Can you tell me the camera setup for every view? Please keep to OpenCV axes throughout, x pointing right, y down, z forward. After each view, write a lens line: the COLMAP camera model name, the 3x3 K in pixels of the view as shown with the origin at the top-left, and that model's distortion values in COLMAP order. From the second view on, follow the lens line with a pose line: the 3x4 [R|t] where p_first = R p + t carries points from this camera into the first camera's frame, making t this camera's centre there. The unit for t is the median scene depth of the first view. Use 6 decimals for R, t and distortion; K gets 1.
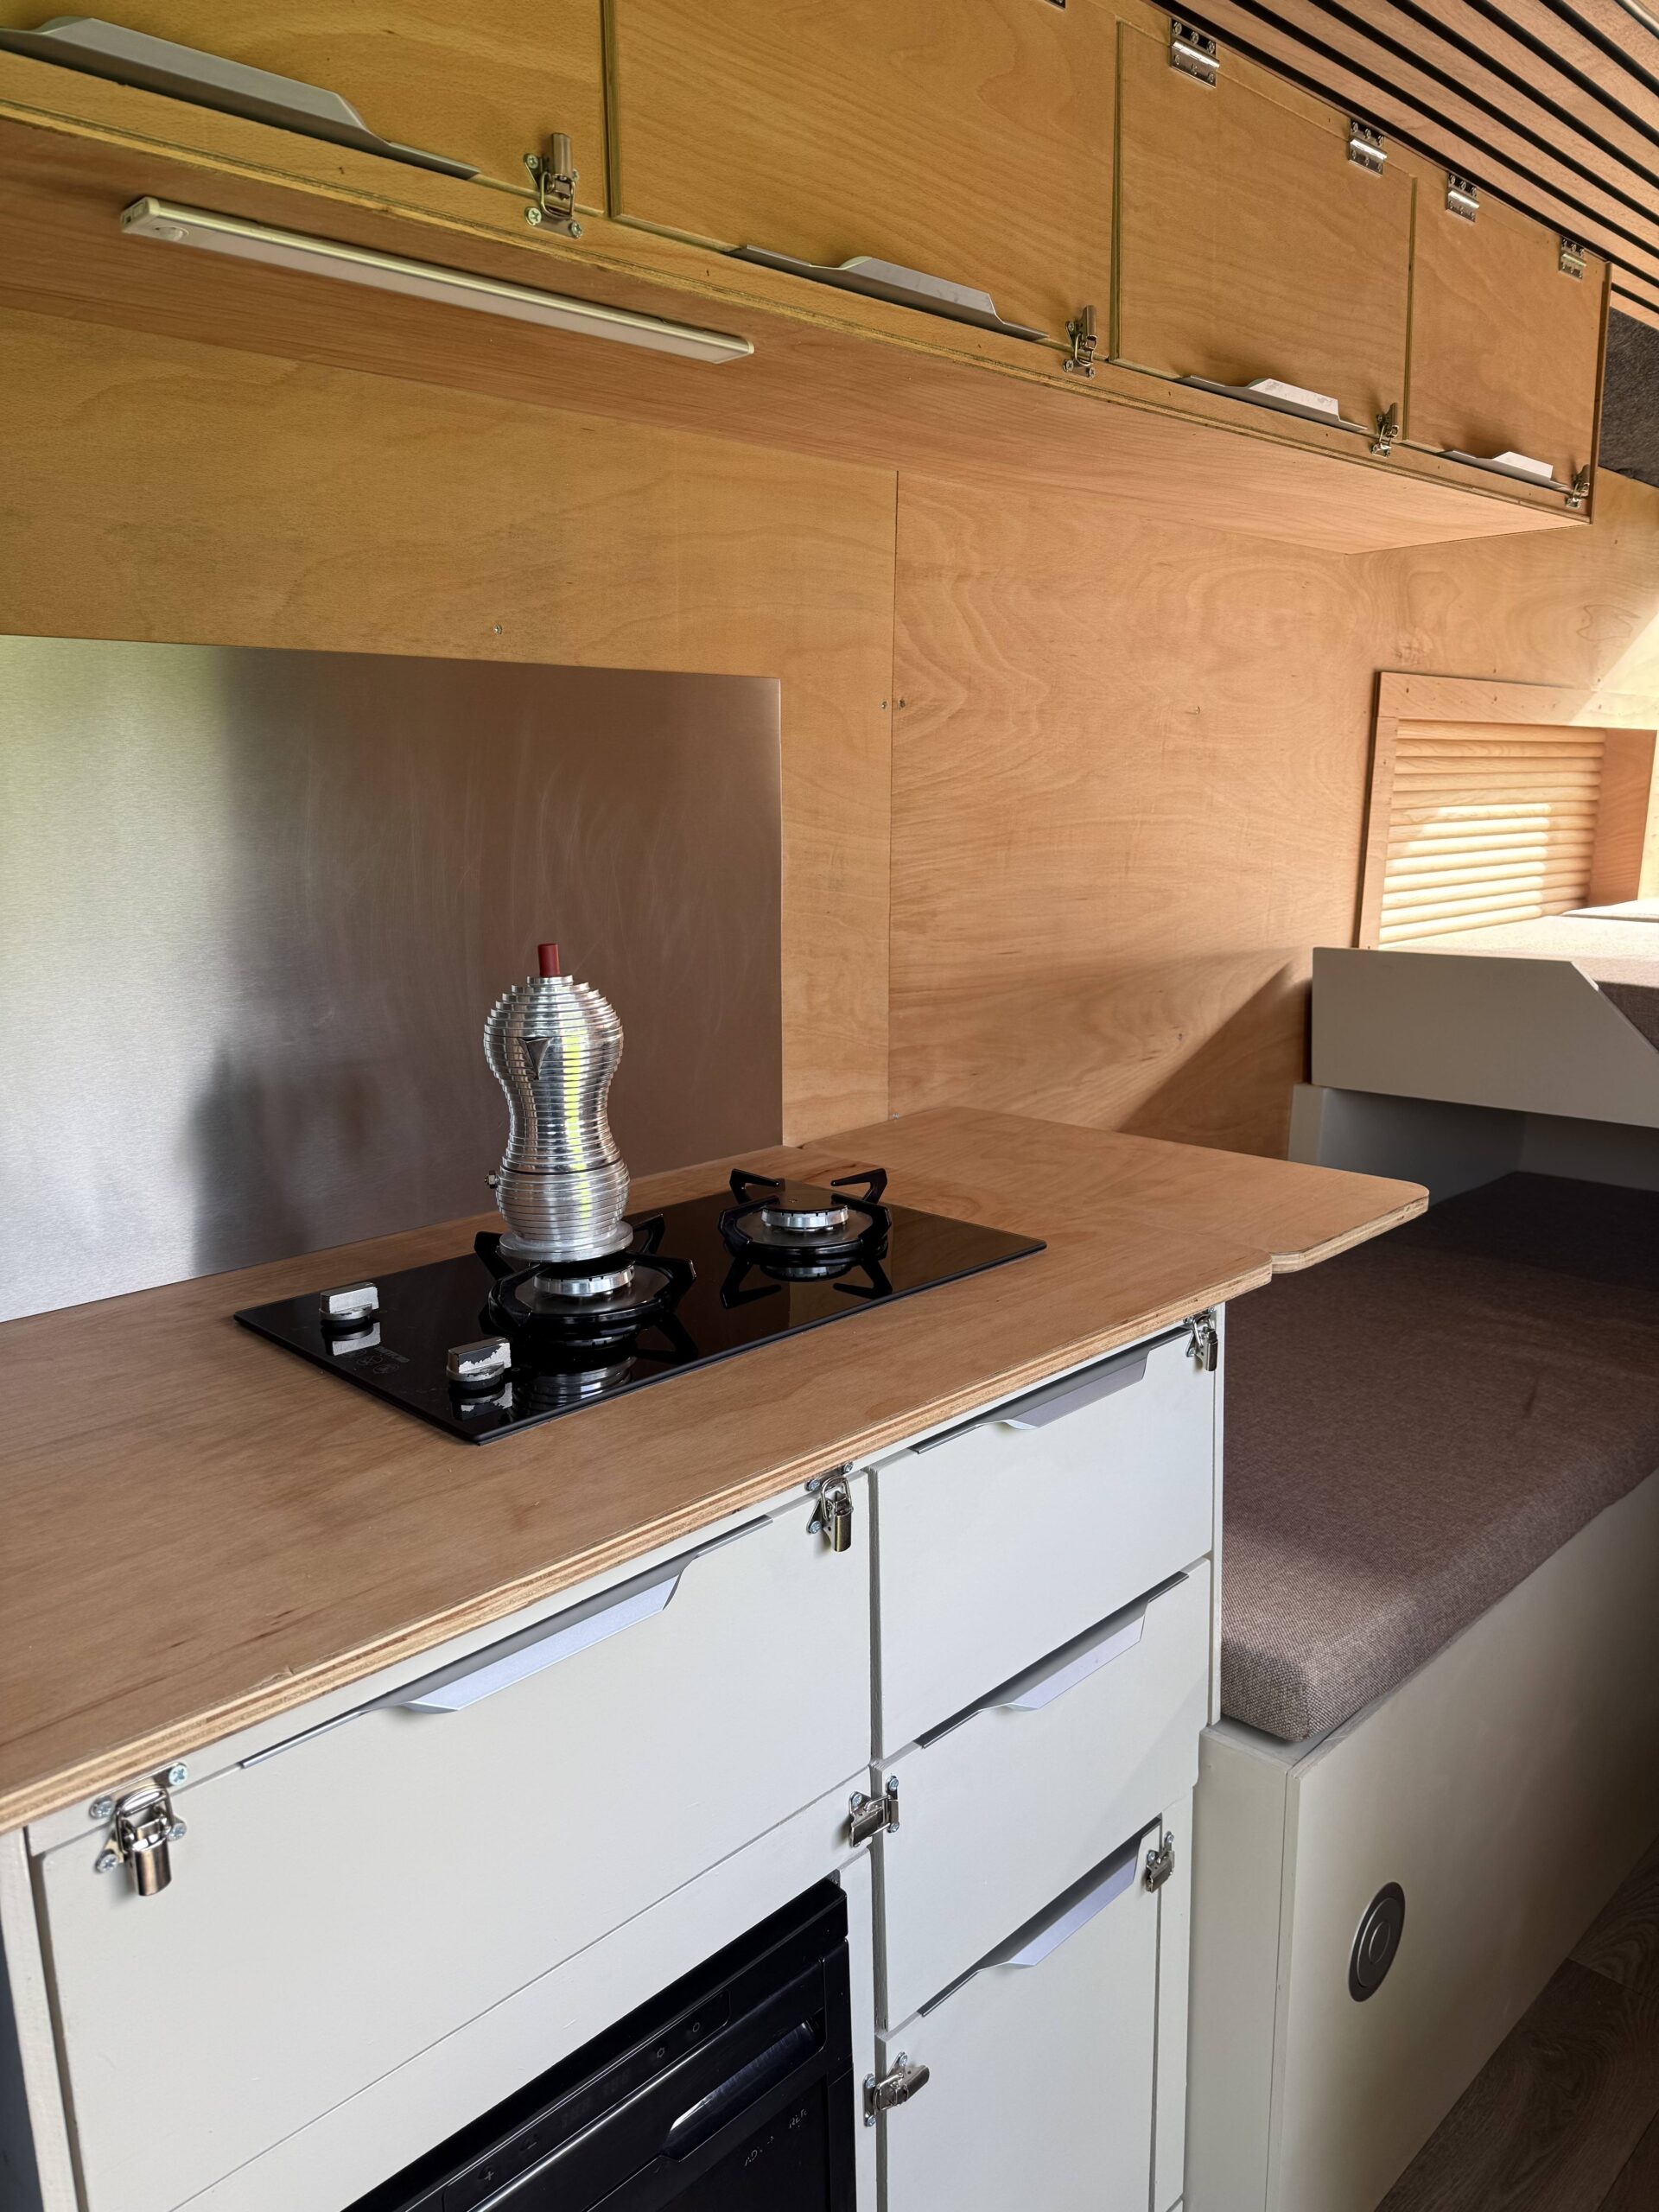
lens RADIAL K [[1559.0, 0, 816.6], [0, 1559.0, 1110.9], [0, 0, 1]] dist [0.050854, -0.066318]
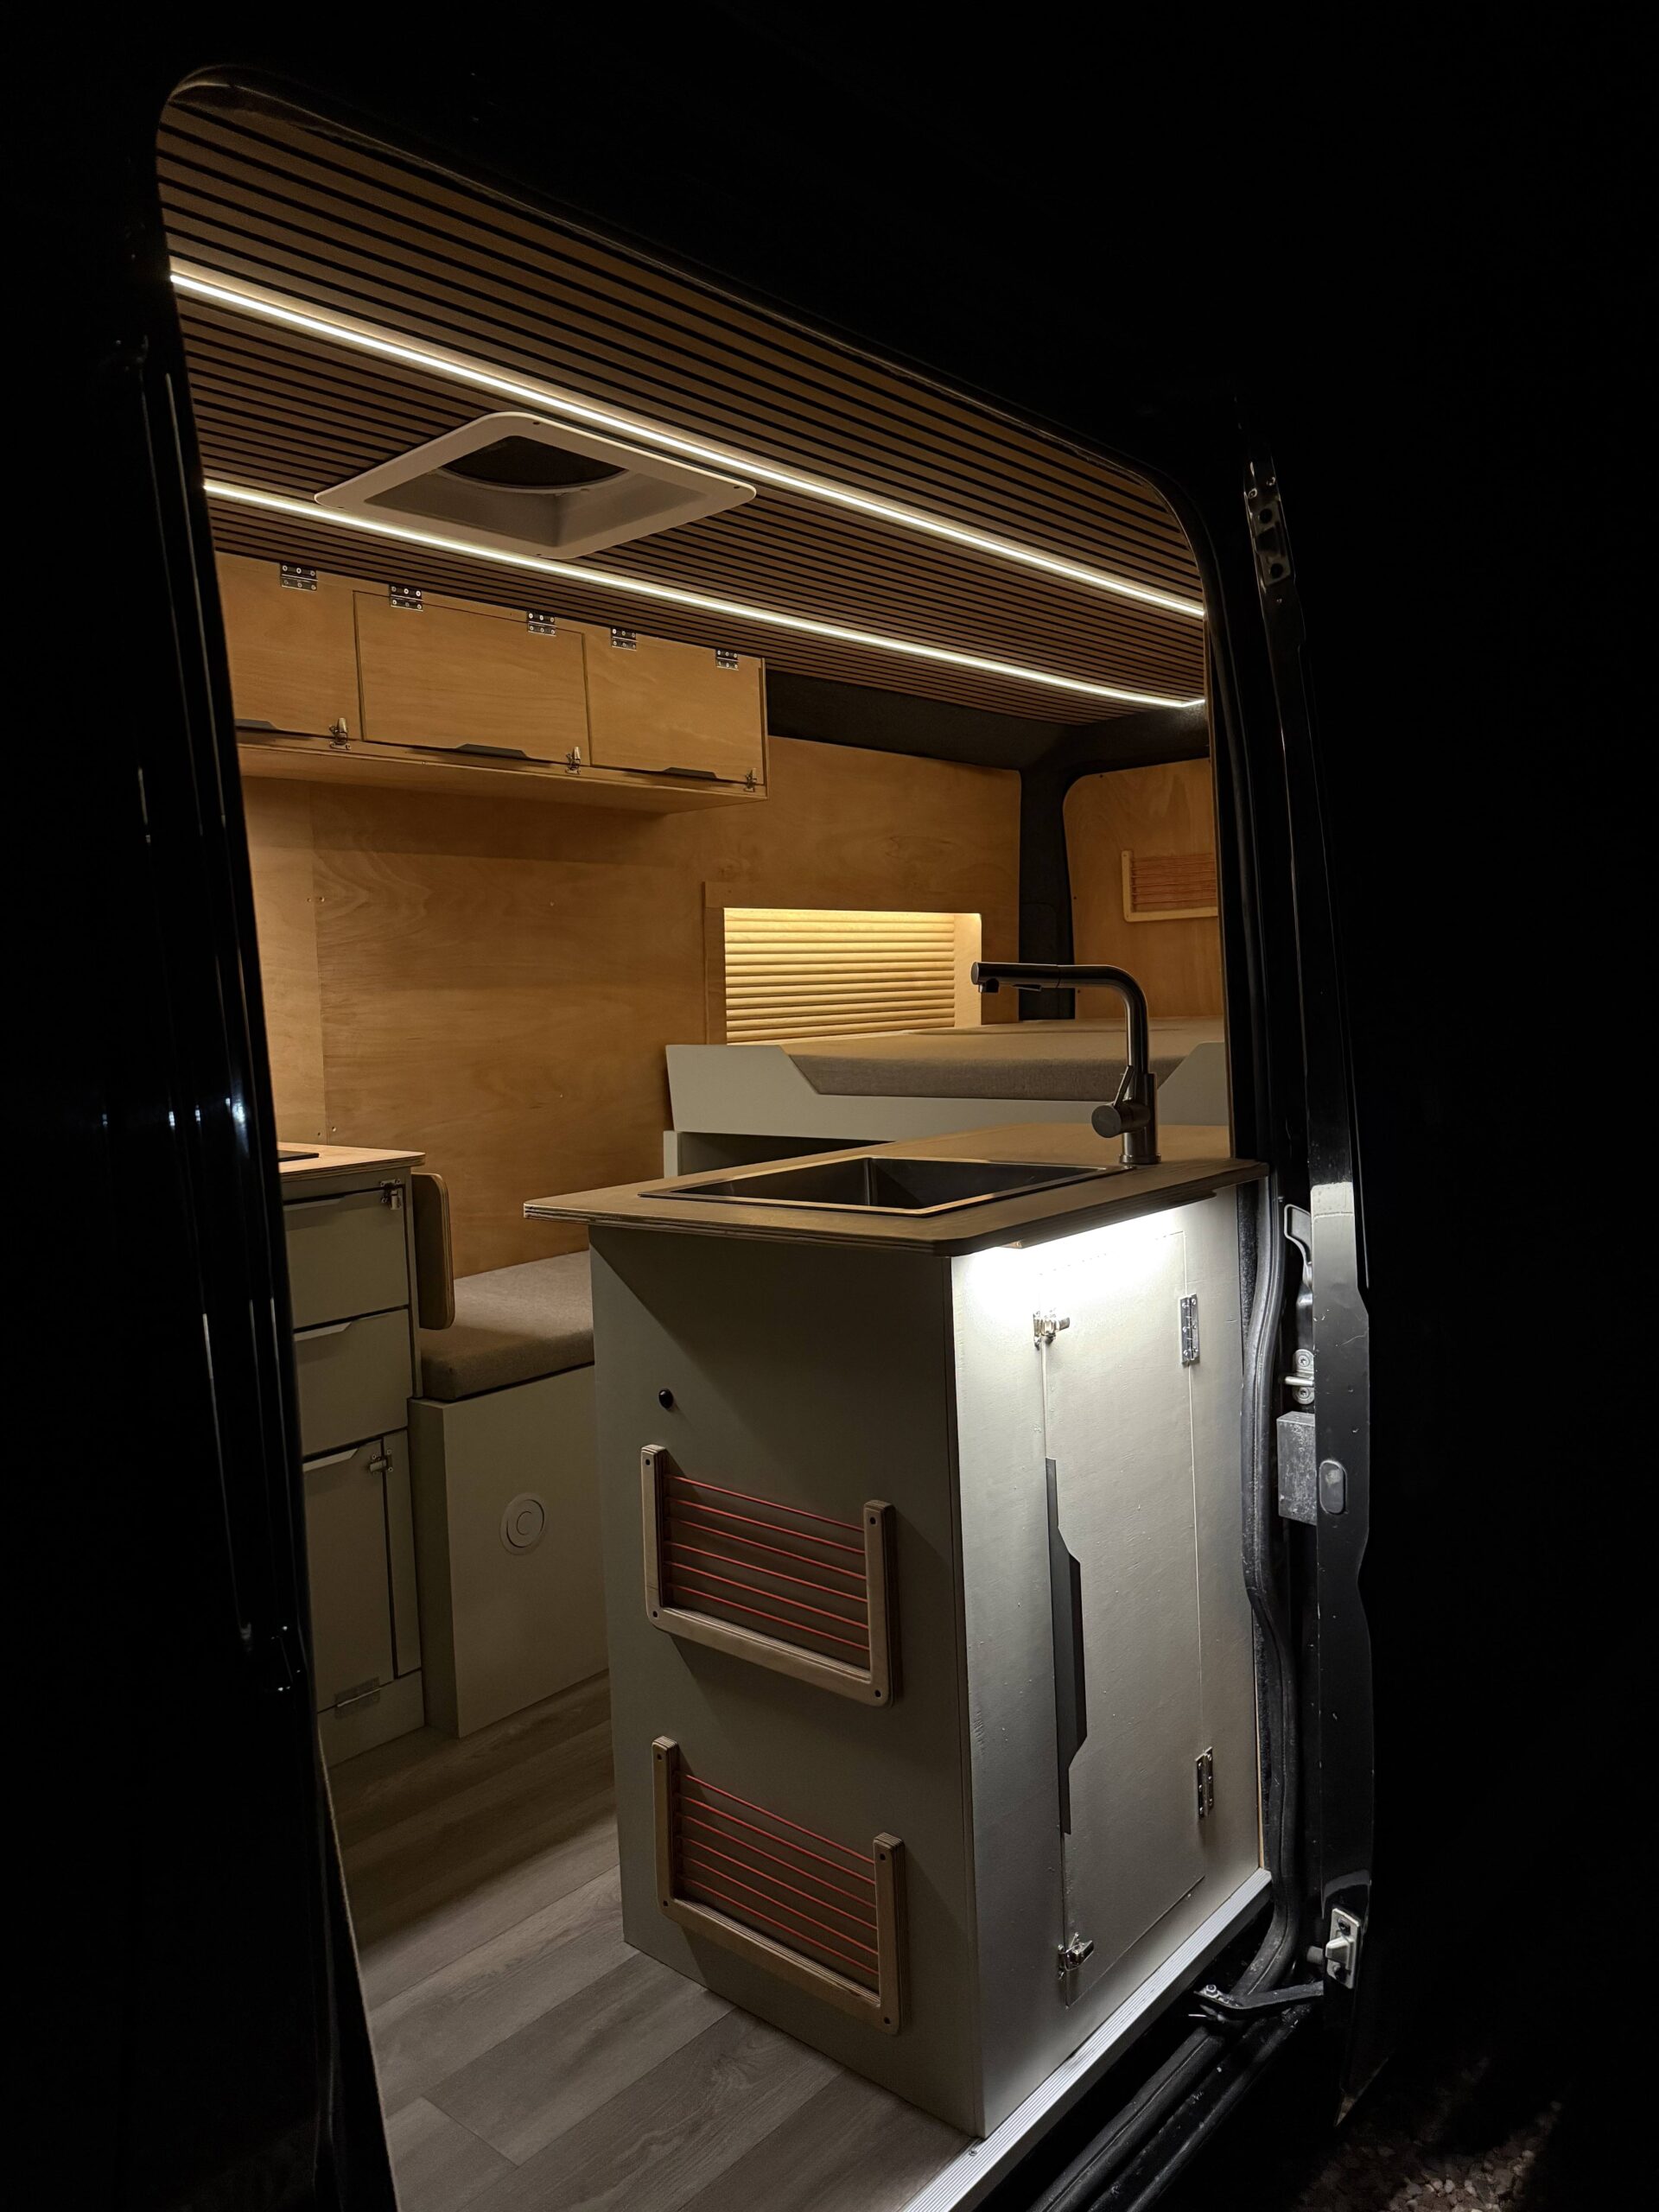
lens RADIAL K [[1559.0, 0, 807.1], [0, 1559.0, 1105.8], [0, 0, 1]] dist [0.050854, -0.066318]
pose [[0.996959, -0.017296, 0.075979, 0.562696], [0.027514, 0.990386, -0.135568, 0.288667], [-0.072903, 0.137246, 0.987850, -0.969866]]
